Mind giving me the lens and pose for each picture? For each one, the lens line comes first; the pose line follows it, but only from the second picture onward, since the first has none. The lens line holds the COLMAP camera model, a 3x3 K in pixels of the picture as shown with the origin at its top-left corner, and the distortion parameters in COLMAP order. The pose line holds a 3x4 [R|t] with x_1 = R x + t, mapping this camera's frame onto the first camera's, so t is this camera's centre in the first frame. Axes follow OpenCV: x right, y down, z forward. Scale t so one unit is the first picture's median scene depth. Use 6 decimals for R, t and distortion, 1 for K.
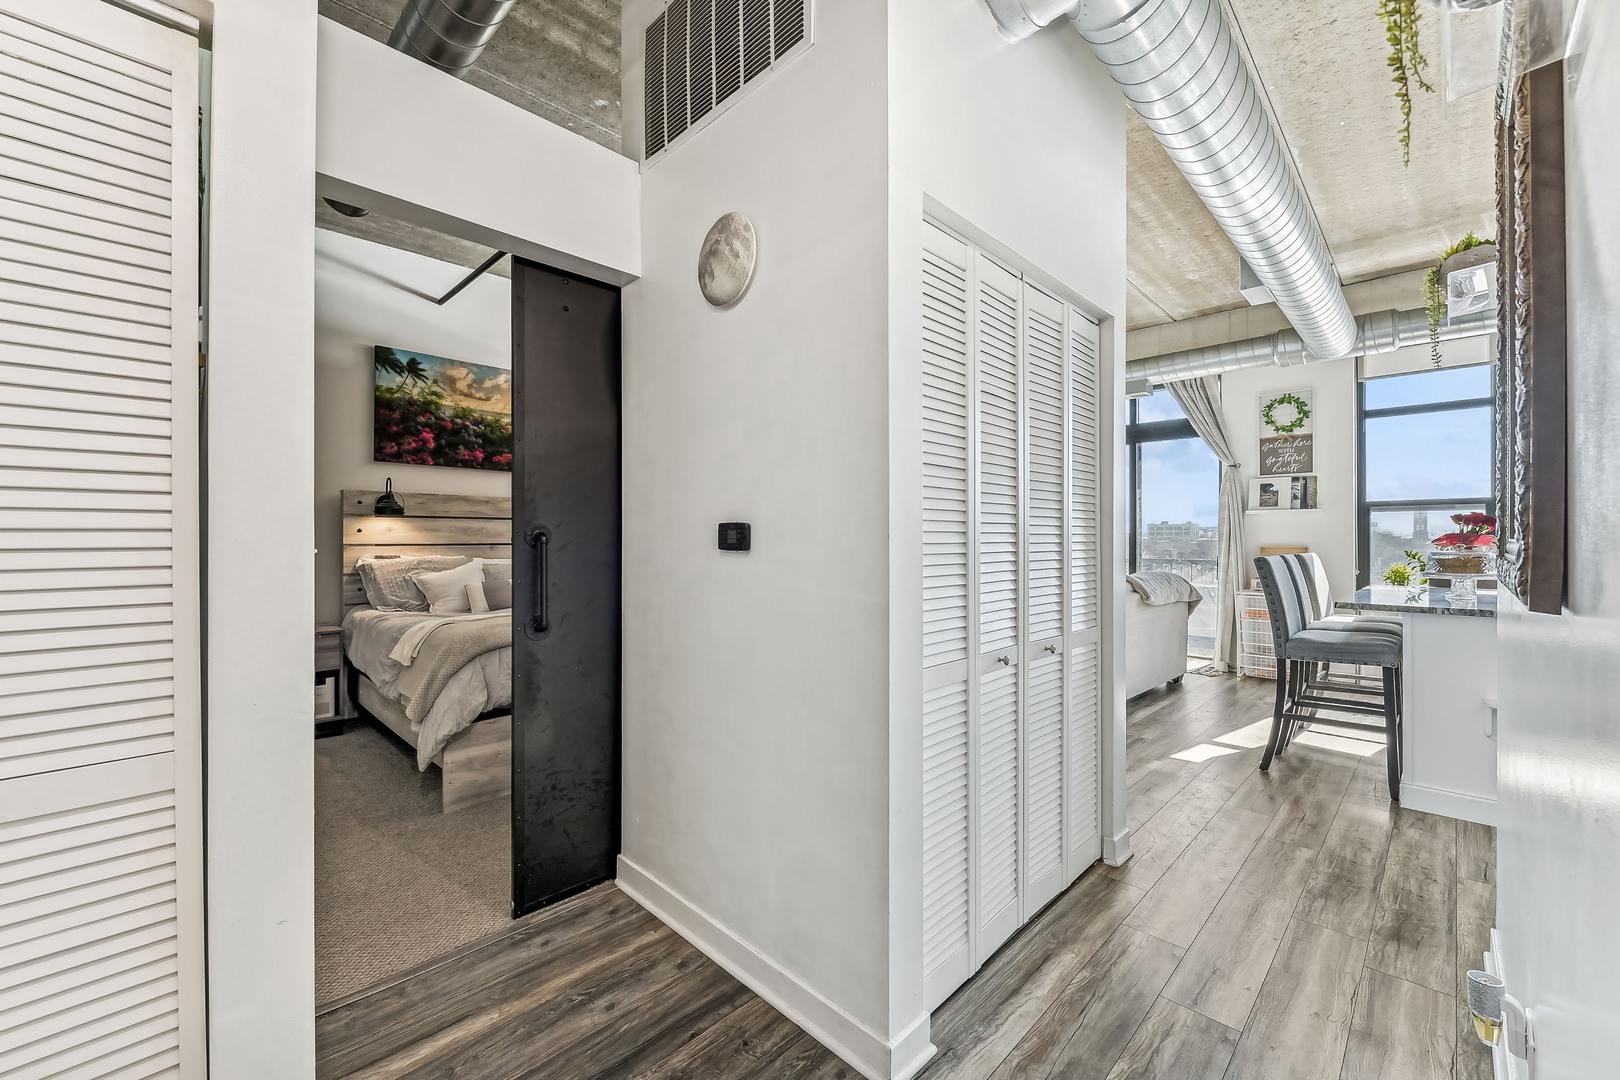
lens RADIAL K [[660.0, 0, 826.7], [0, 660.0, 560.8], [0, 0, 1]] dist [-0.000056, -0.001778]
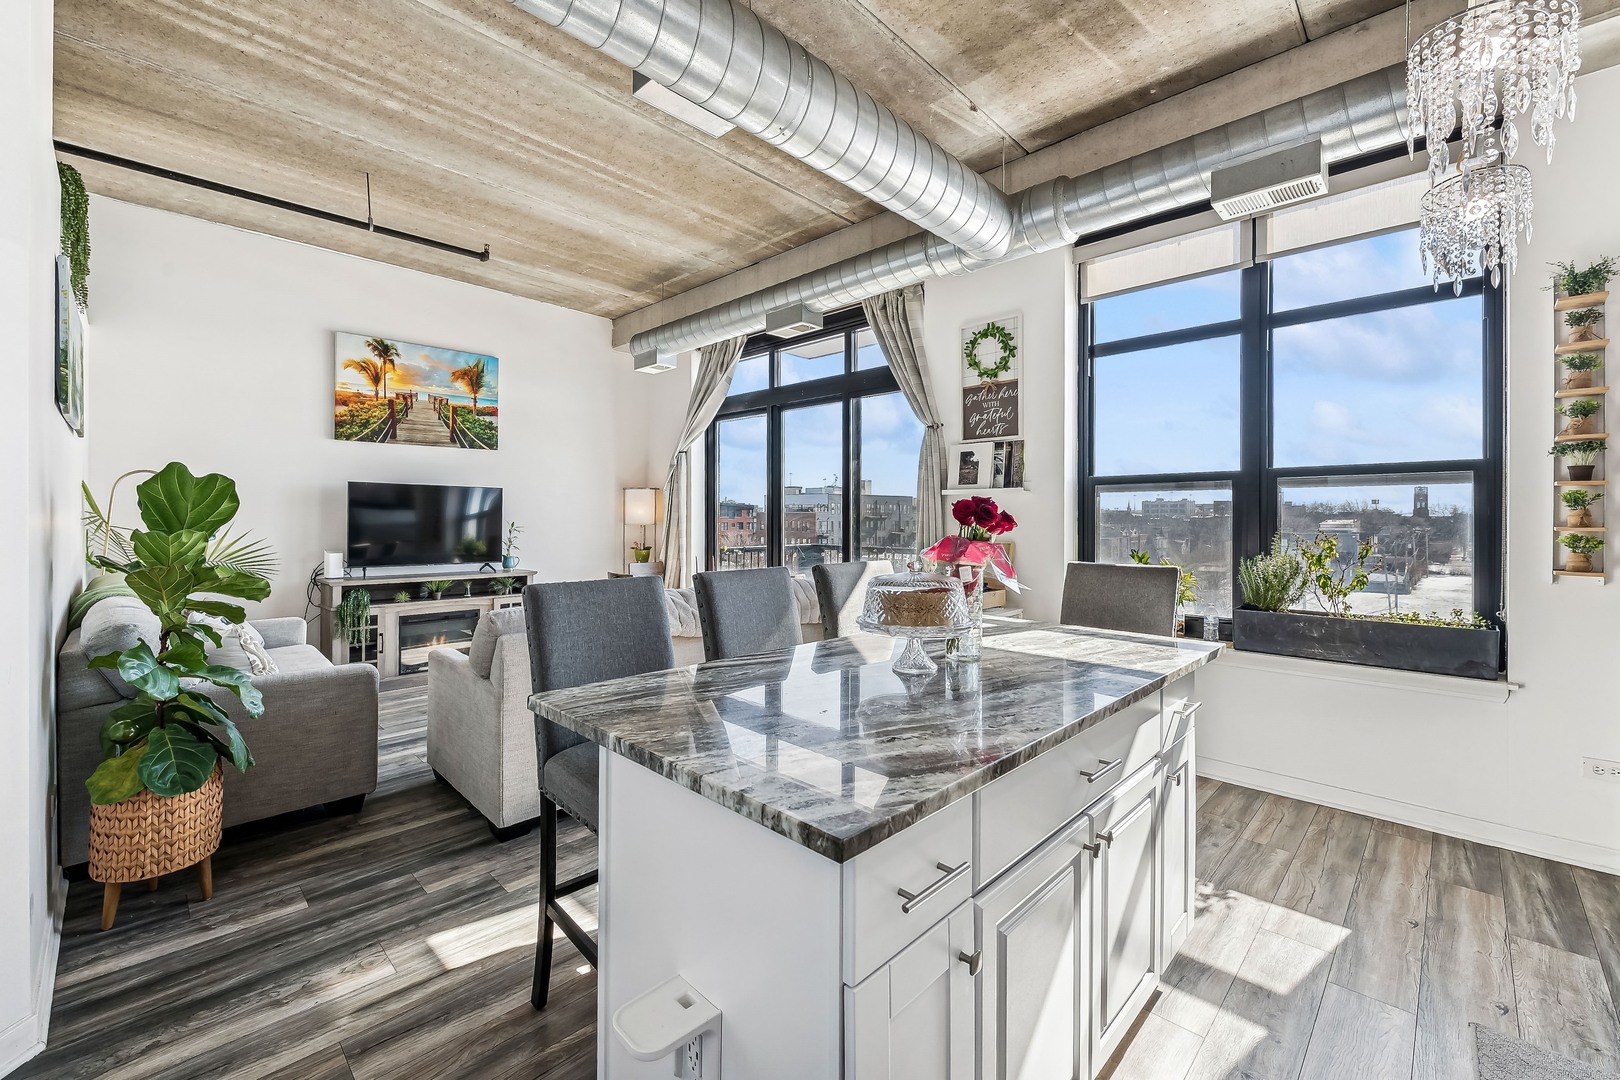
lens RADIAL K [[660.0, 0, 790.9], [0, 660.0, 507.5], [0, 0, 1]] dist [-0.000056, -0.001778]
pose [[0.999560, 0.004950, -0.029255, 0.507209], [-0.006187, 0.999084, -0.042349, -0.027648], [0.029018, 0.042512, 0.998674, 0.304015]]
